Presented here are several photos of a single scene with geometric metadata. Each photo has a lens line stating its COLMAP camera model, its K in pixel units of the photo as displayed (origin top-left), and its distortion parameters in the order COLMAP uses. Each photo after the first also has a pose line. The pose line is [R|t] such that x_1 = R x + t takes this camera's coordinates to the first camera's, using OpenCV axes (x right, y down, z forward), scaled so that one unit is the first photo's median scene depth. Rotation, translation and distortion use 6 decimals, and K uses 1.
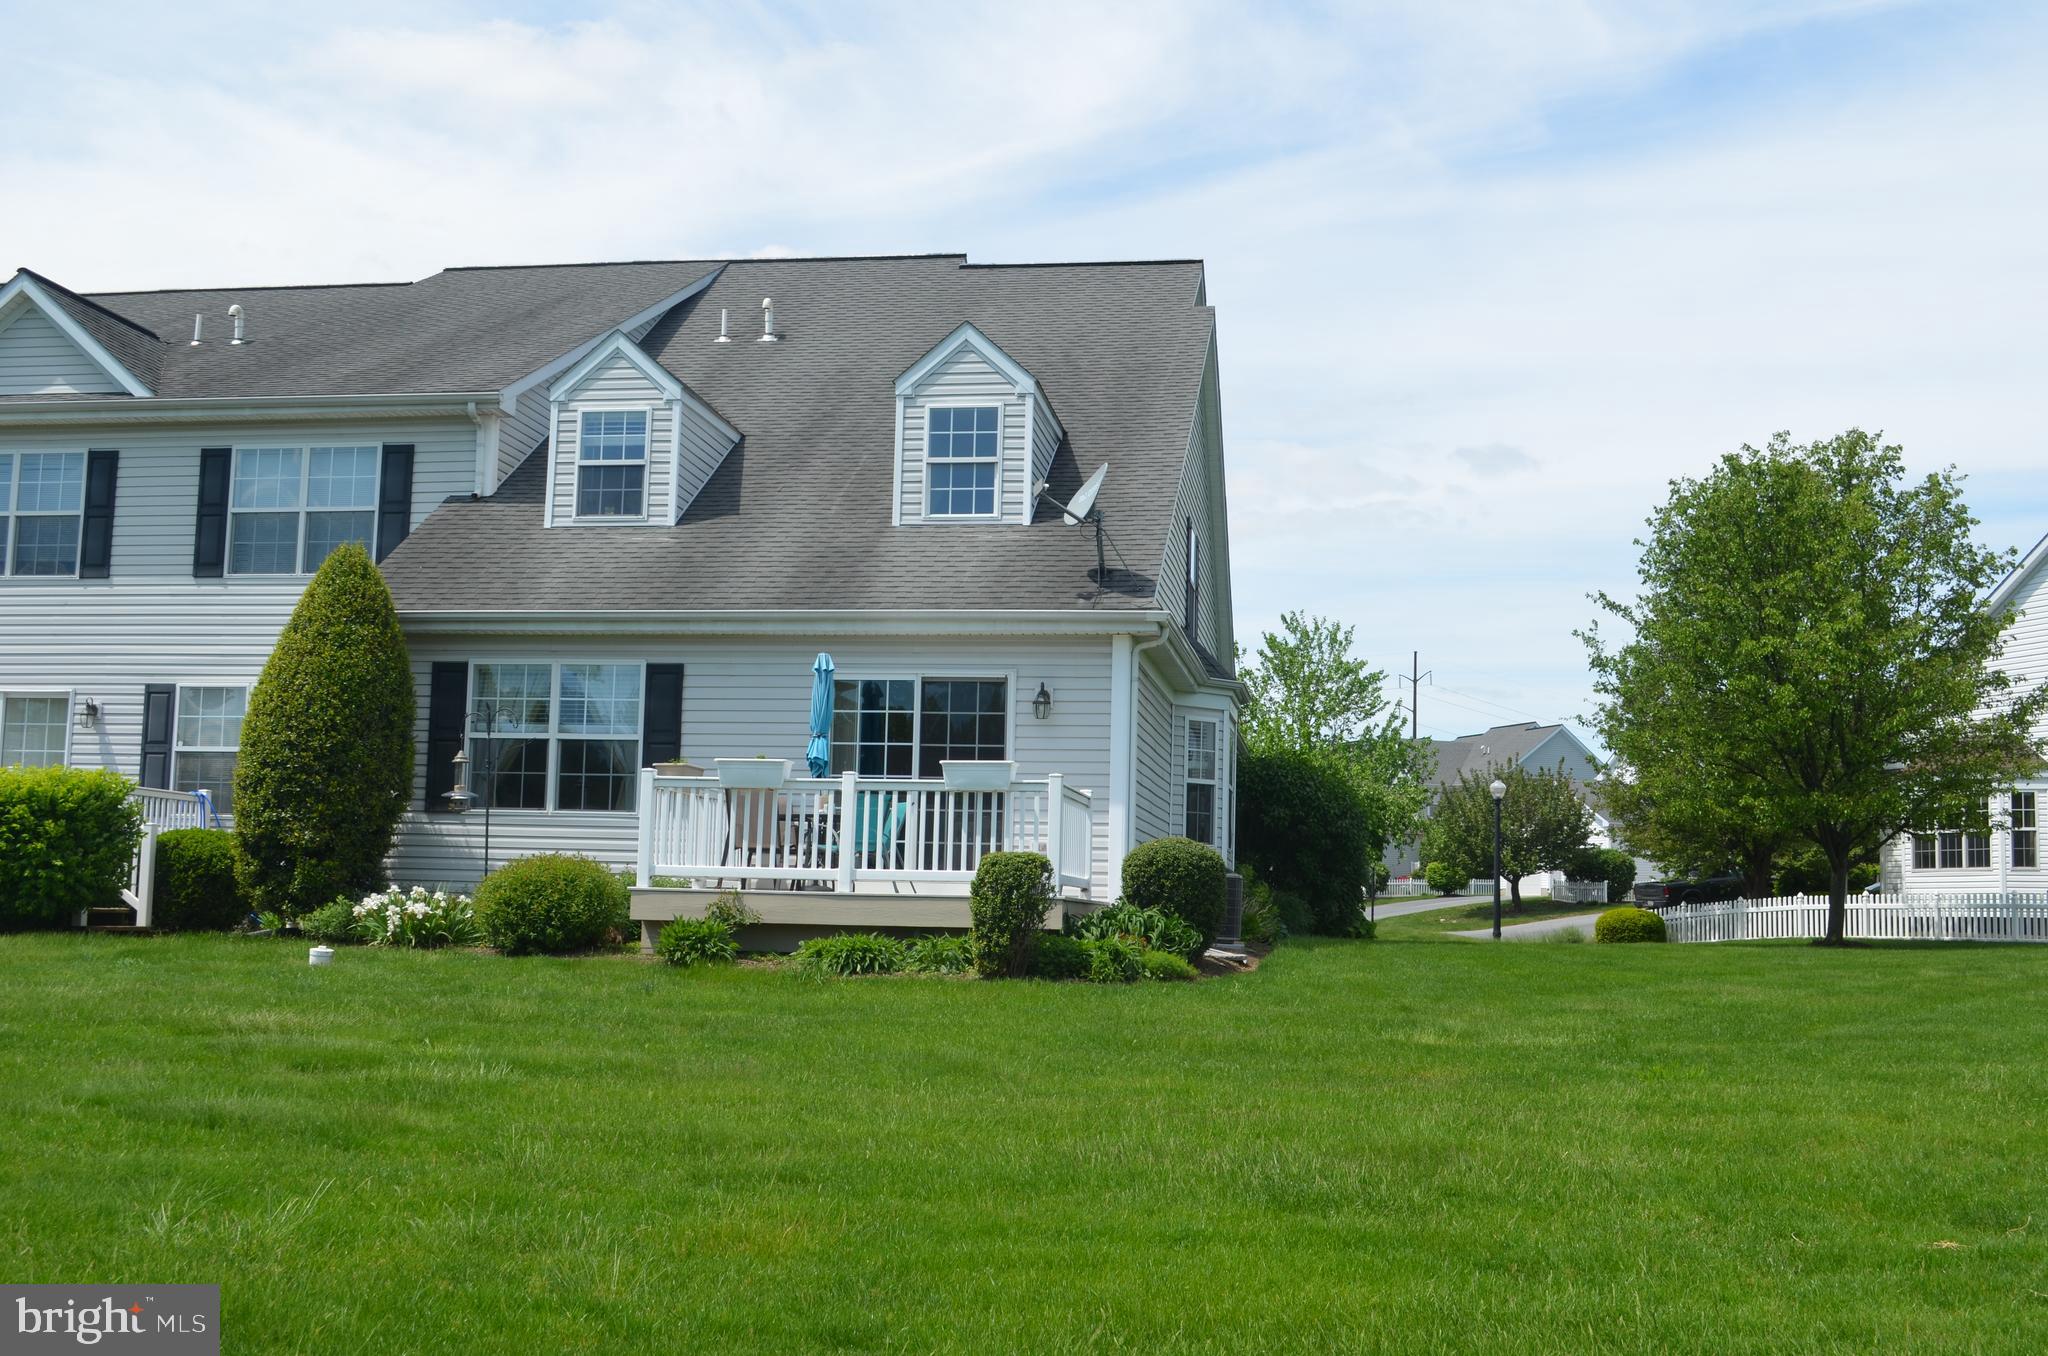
lens RADIAL K [[2175.6, 0, 1024.0], [0, 2175.6, 678.0], [0, 0, 1]] dist [-0.009576, -0.124492]
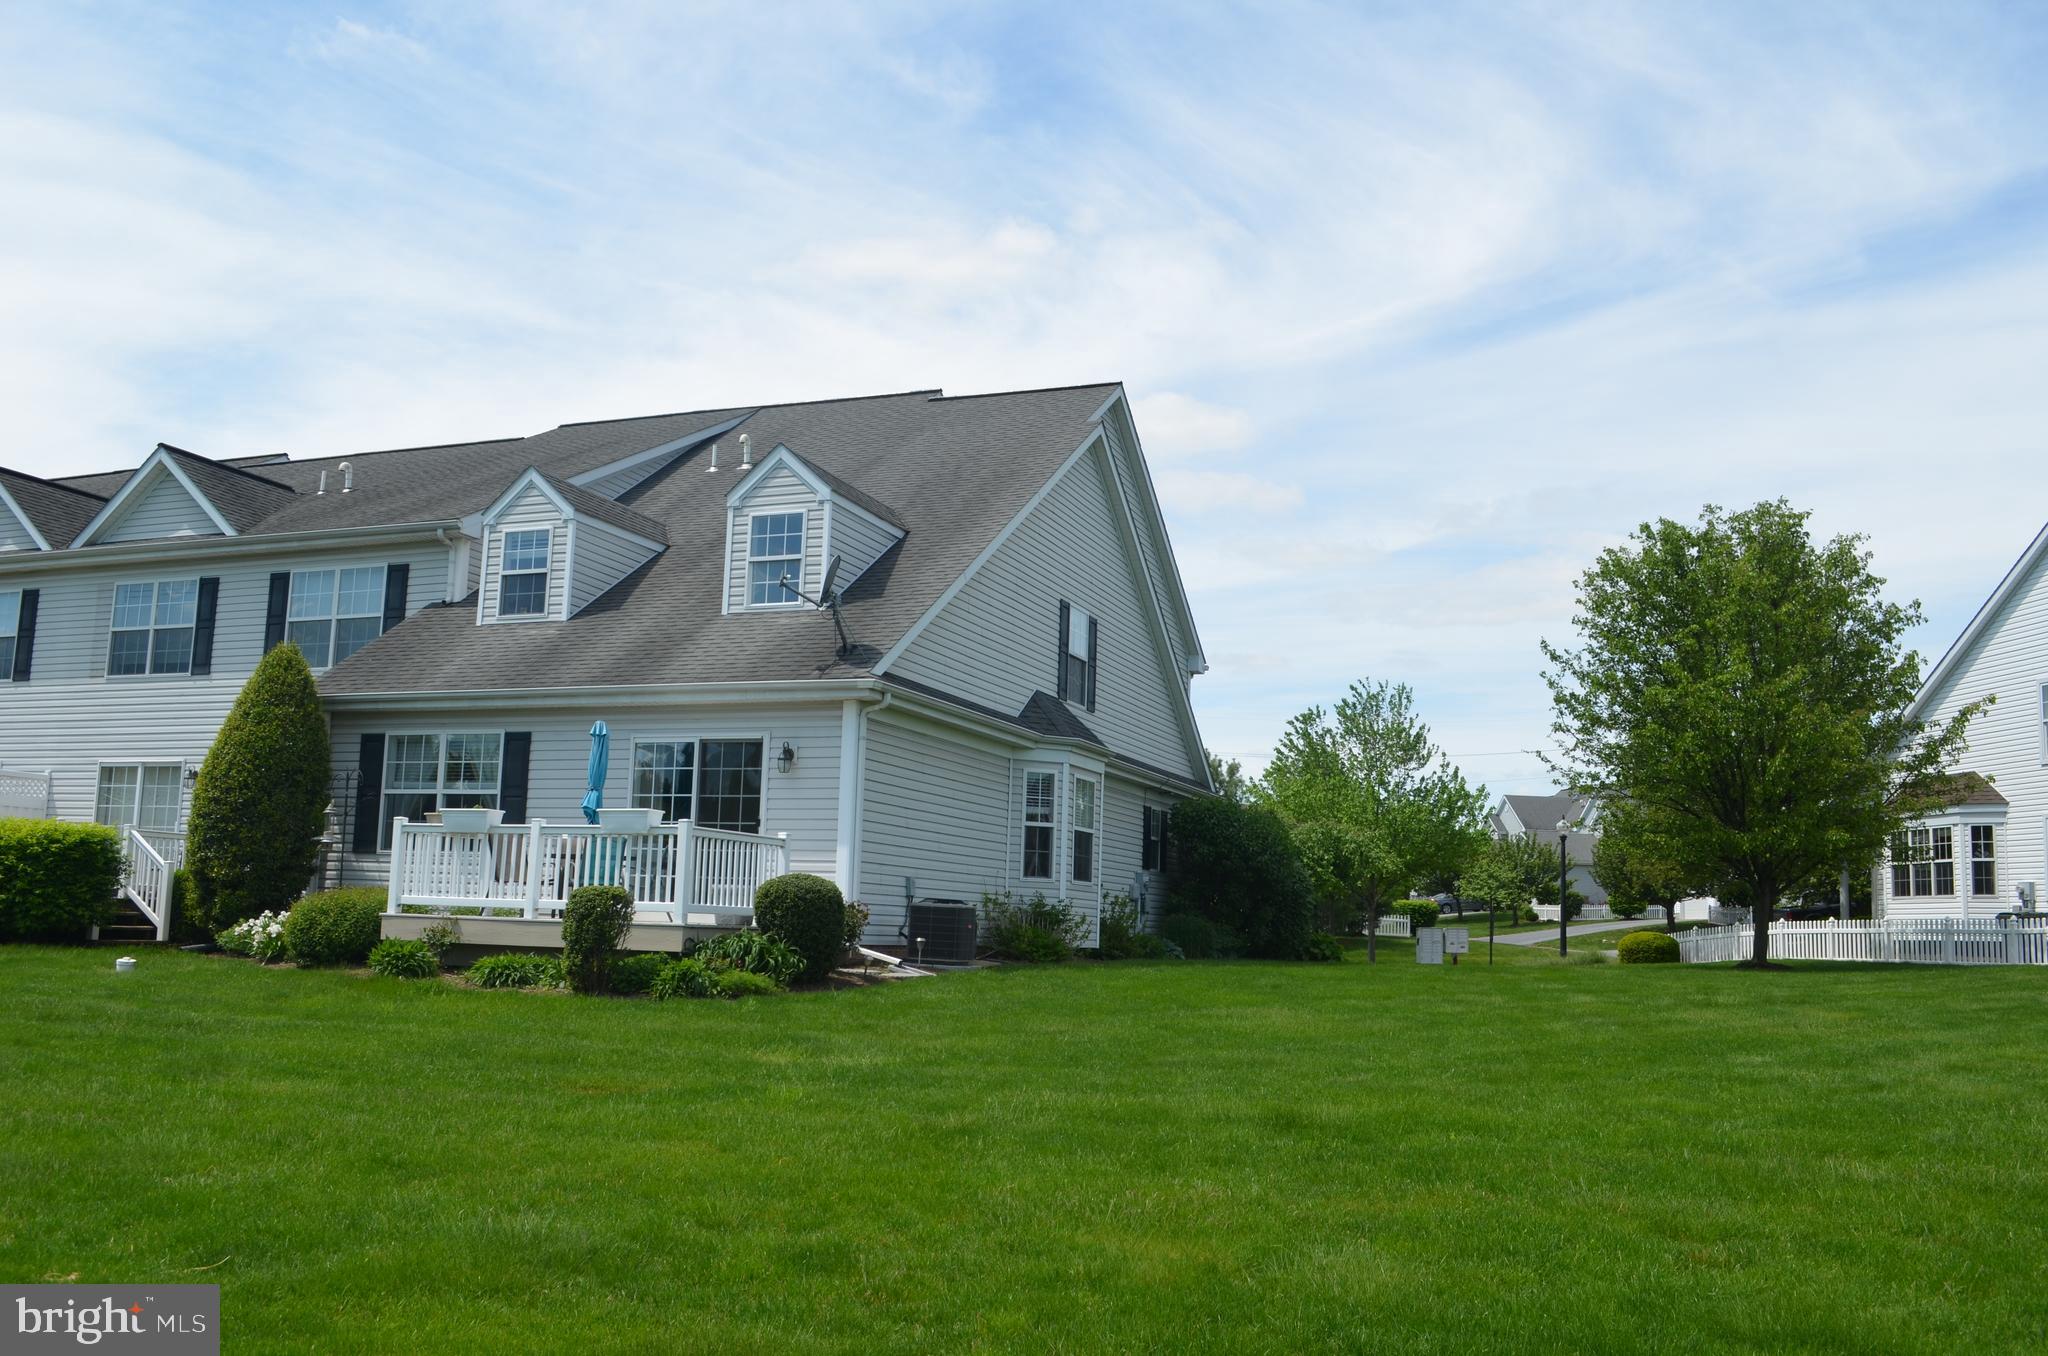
lens RADIAL K [[1755.2, 0, 1024.0], [0, 1755.2, 678.0], [0, 0, 1]] dist [-0.059729, -0.003670]
pose [[0.976624, -0.025673, -0.213415, 0.304254], [0.017939, 0.999113, -0.038098, 0.005296], [0.214204, 0.033379, 0.976218, 0.084590]]
